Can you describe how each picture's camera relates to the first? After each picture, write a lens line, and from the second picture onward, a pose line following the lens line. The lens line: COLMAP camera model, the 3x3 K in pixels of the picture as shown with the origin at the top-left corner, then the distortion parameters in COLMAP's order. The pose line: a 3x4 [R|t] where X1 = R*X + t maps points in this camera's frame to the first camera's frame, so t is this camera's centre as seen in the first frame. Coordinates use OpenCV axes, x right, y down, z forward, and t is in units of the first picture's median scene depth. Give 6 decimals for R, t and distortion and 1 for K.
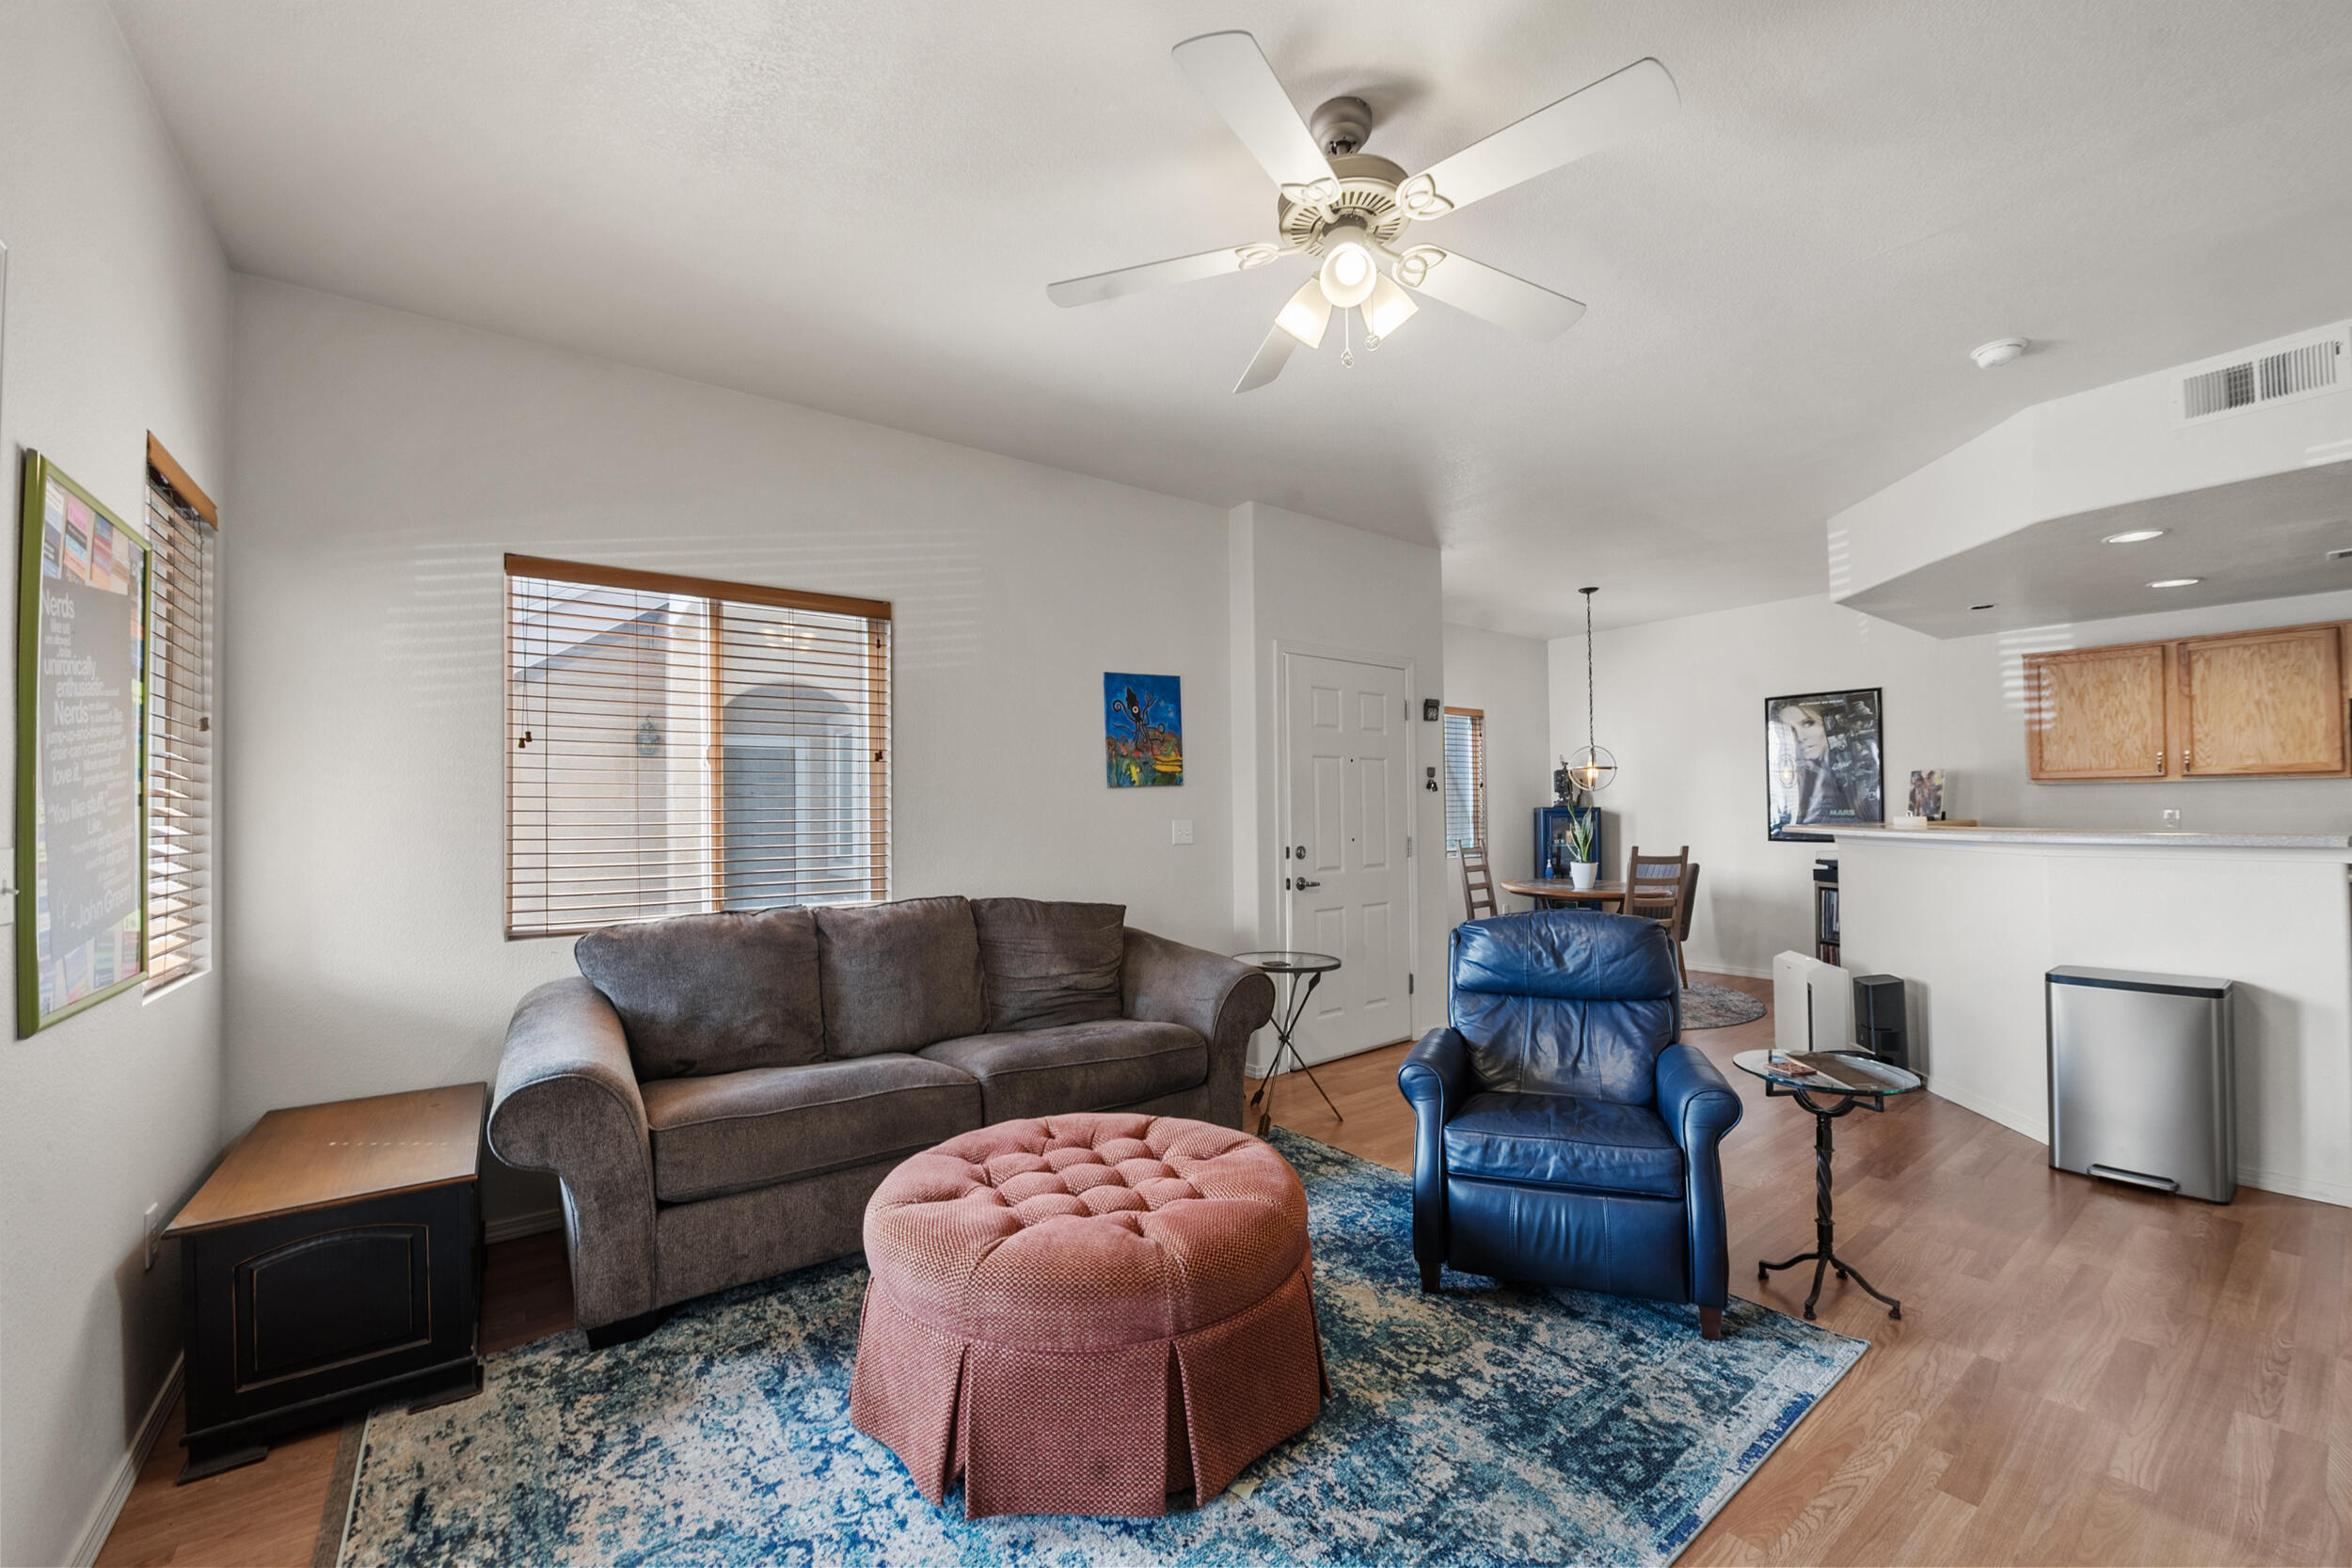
lens RADIAL K [[919.1, 0, 1173.7], [0, 919.1, 799.7], [0, 0, 1]] dist [-0.016045, -0.000724]
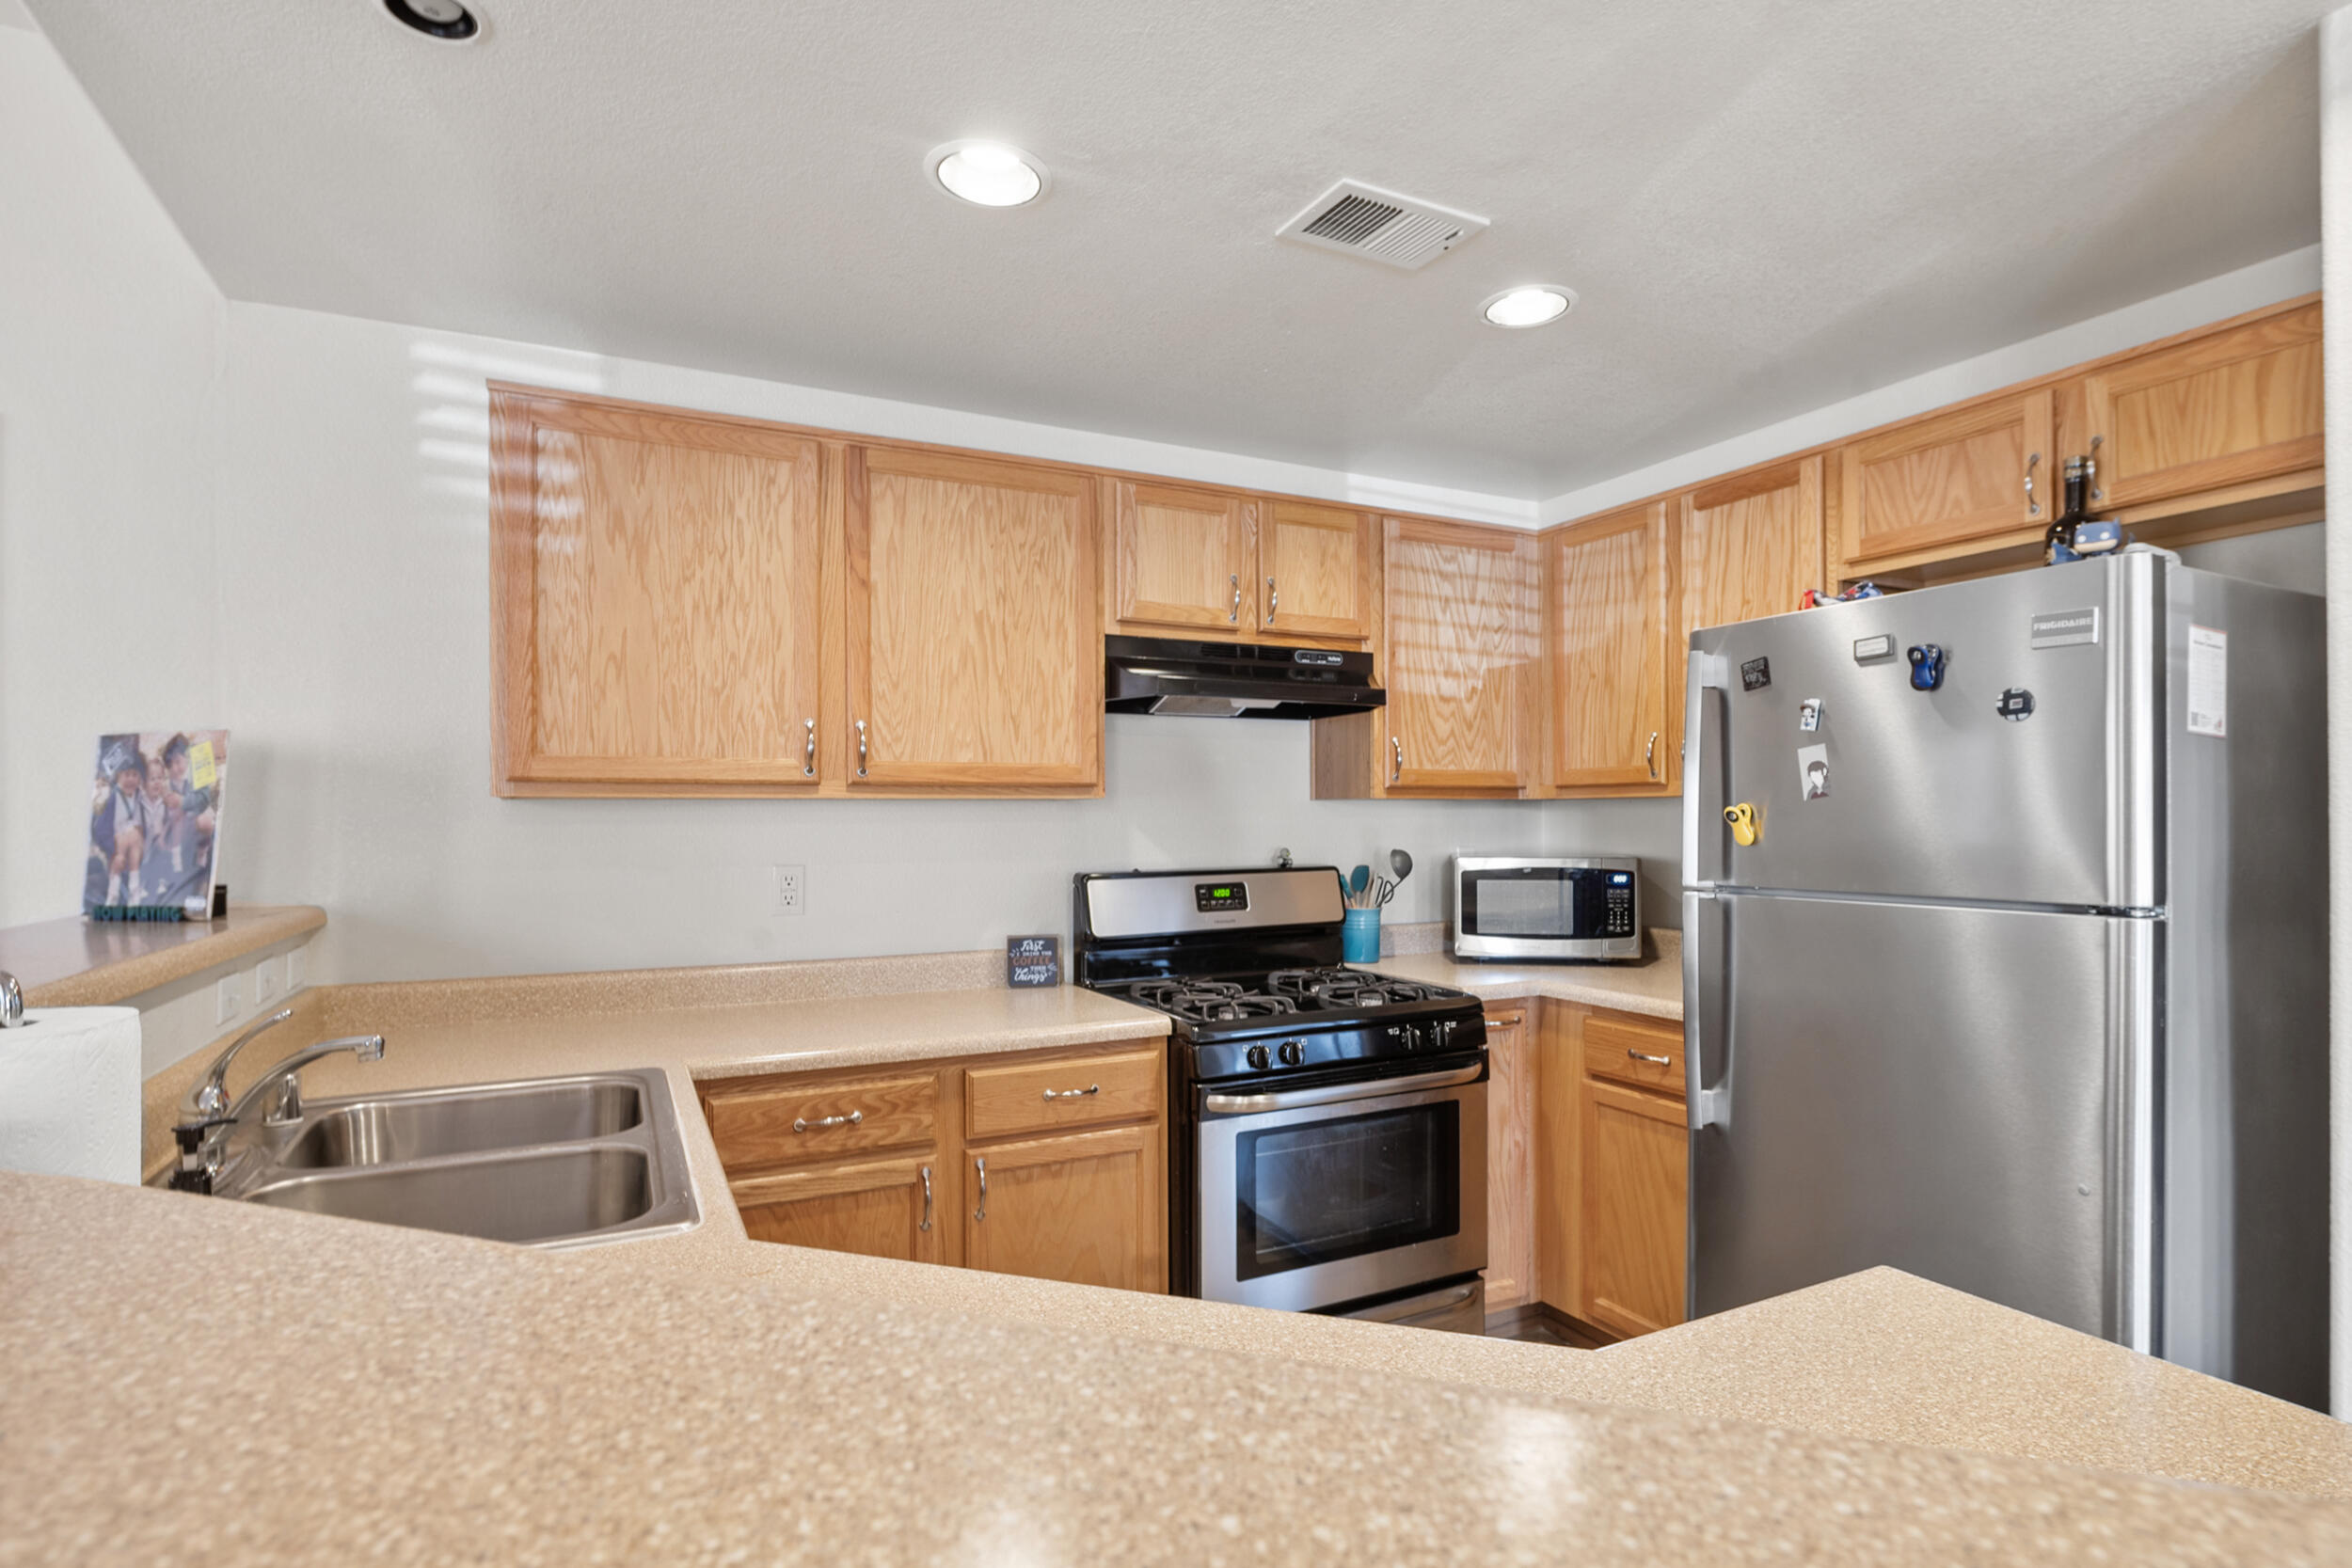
lens RADIAL K [[1167.2, 0, 1196.9], [0, 1167.2, 825.0], [0, 0, 1]] dist [-0.001808, -0.000843]
pose [[0.161962, 0.008720, 0.986759, 0.590397], [-0.008834, 0.999934, -0.007386, -0.005904], [-0.986757, -0.007521, 0.162028, 0.703012]]
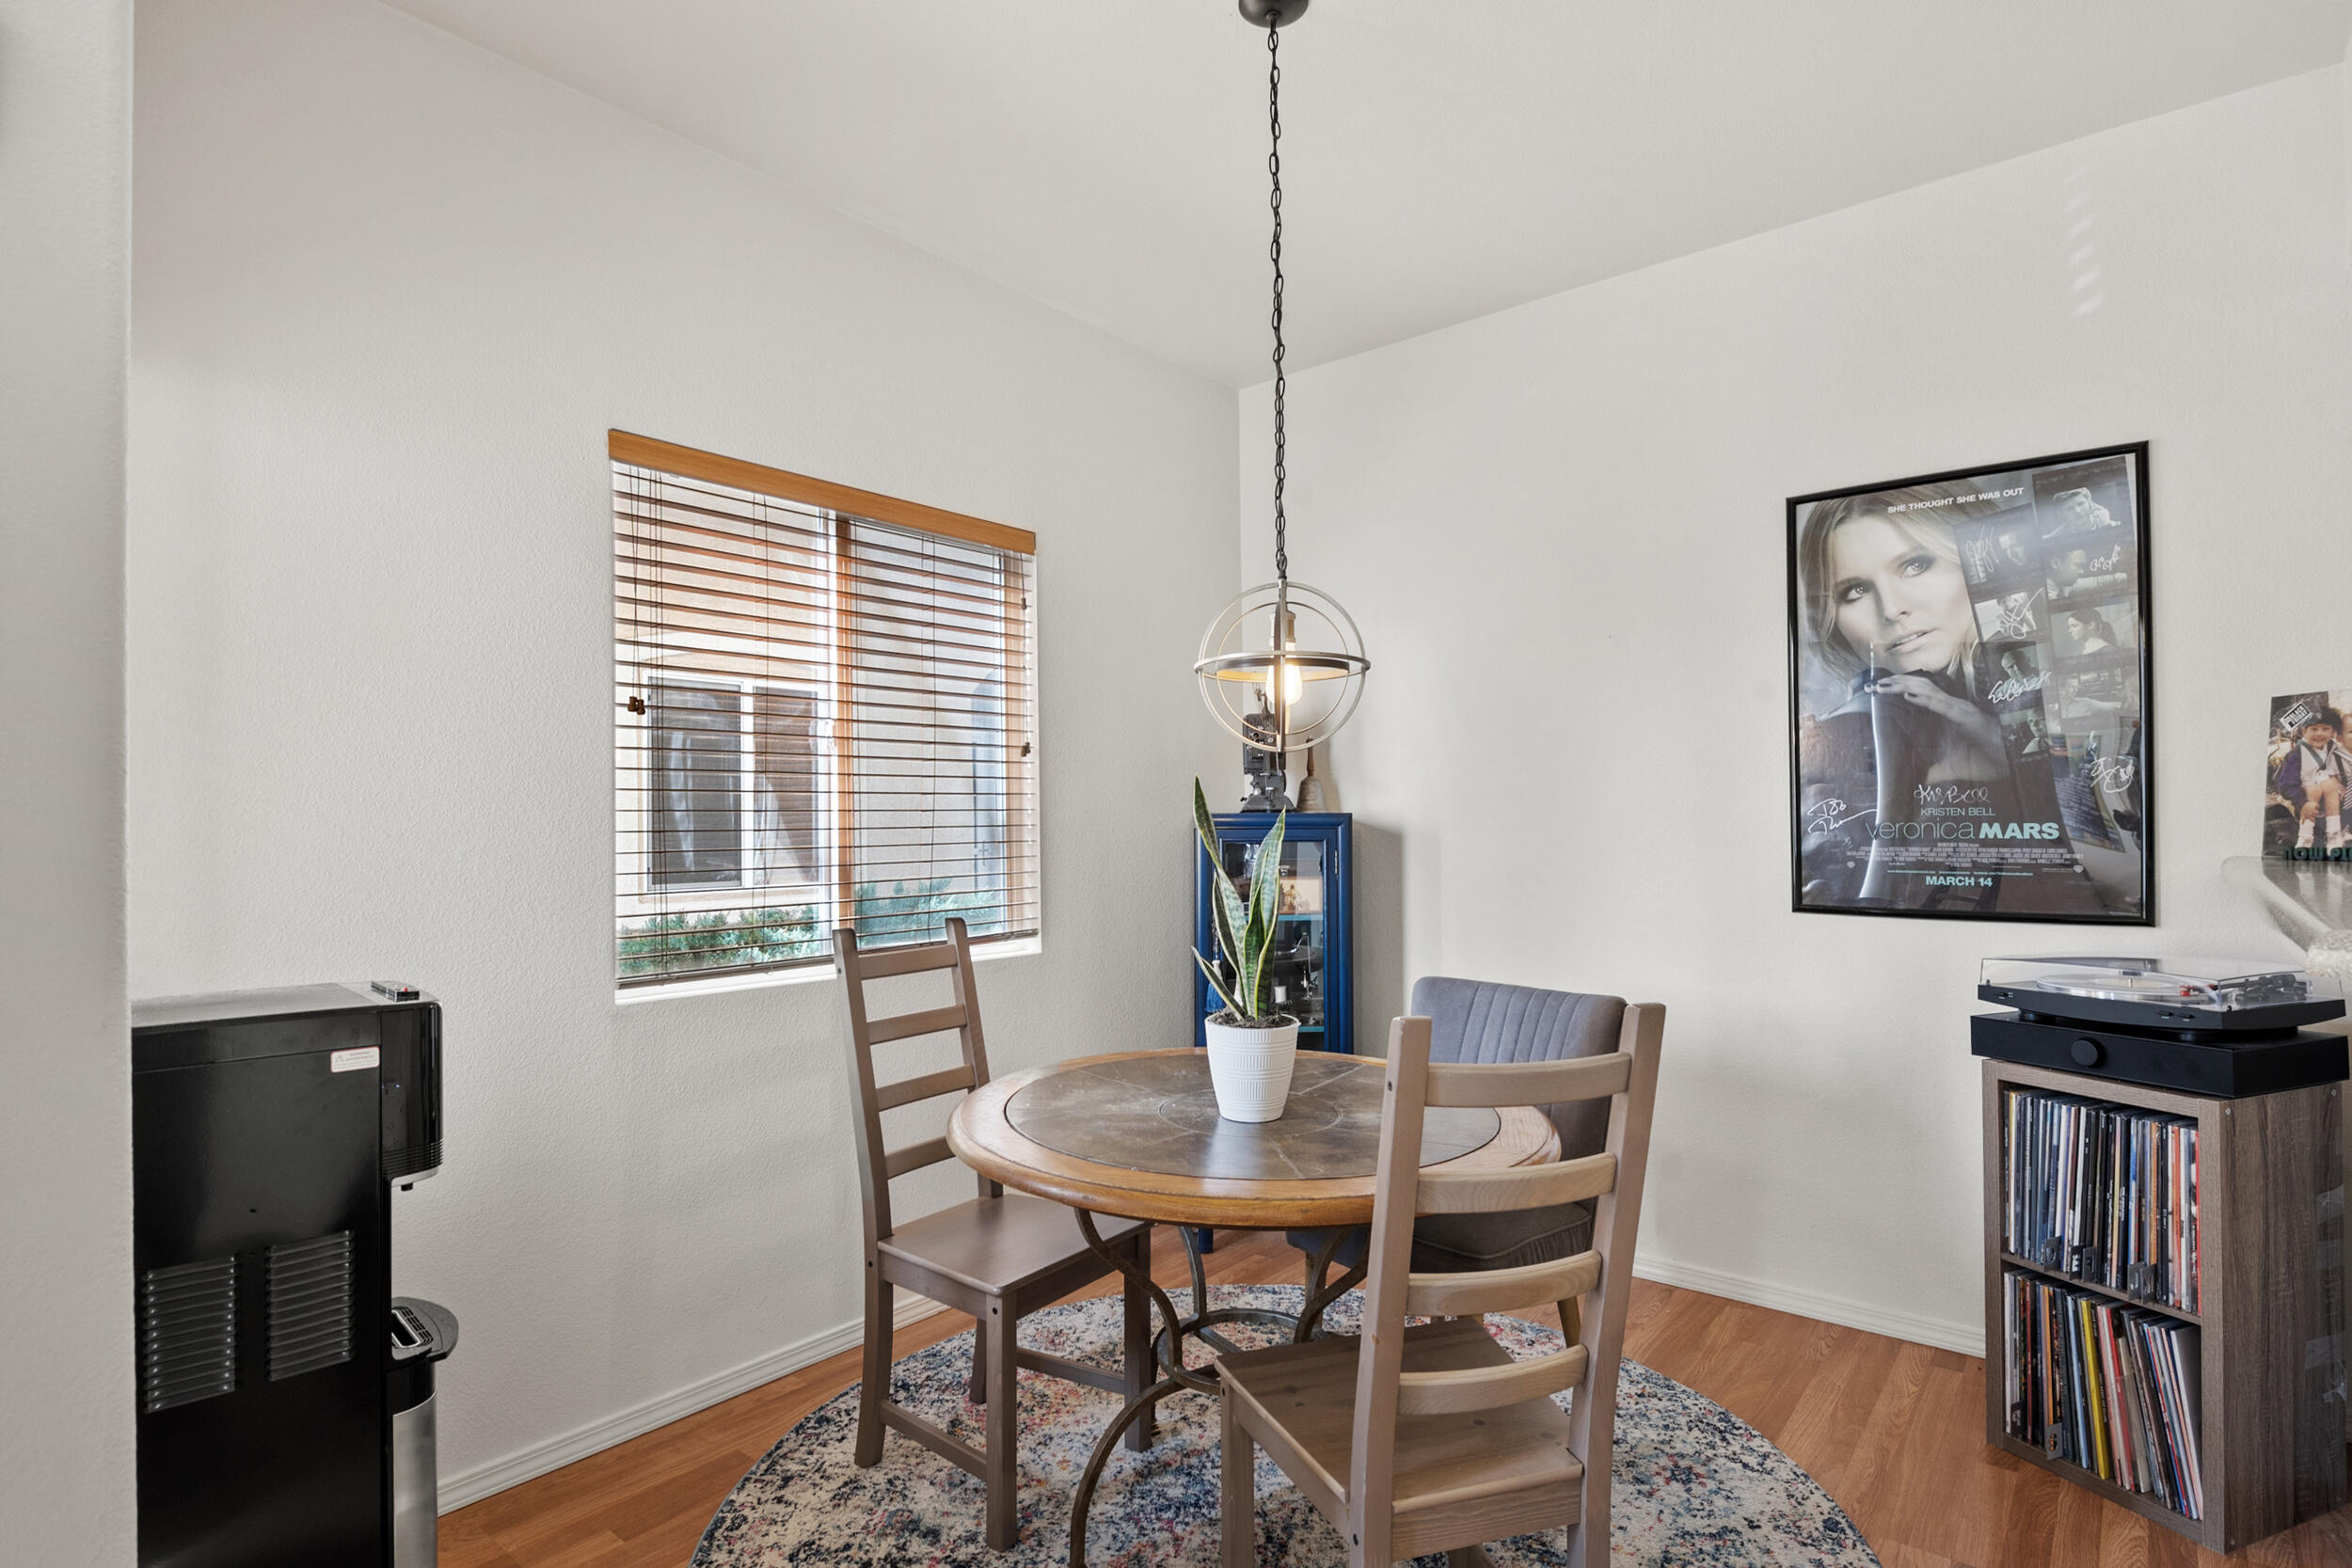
lens RADIAL K [[1167.2, 0, 1167.7], [0, 1167.2, 788.3], [0, 0, 1]] dist [-0.001808, -0.000843]
pose [[0.972001, 0.010316, 0.234751, 0.406131], [-0.006301, 0.999821, -0.017848, 0.009433], [-0.234893, 0.015870, 0.971892, 0.799034]]
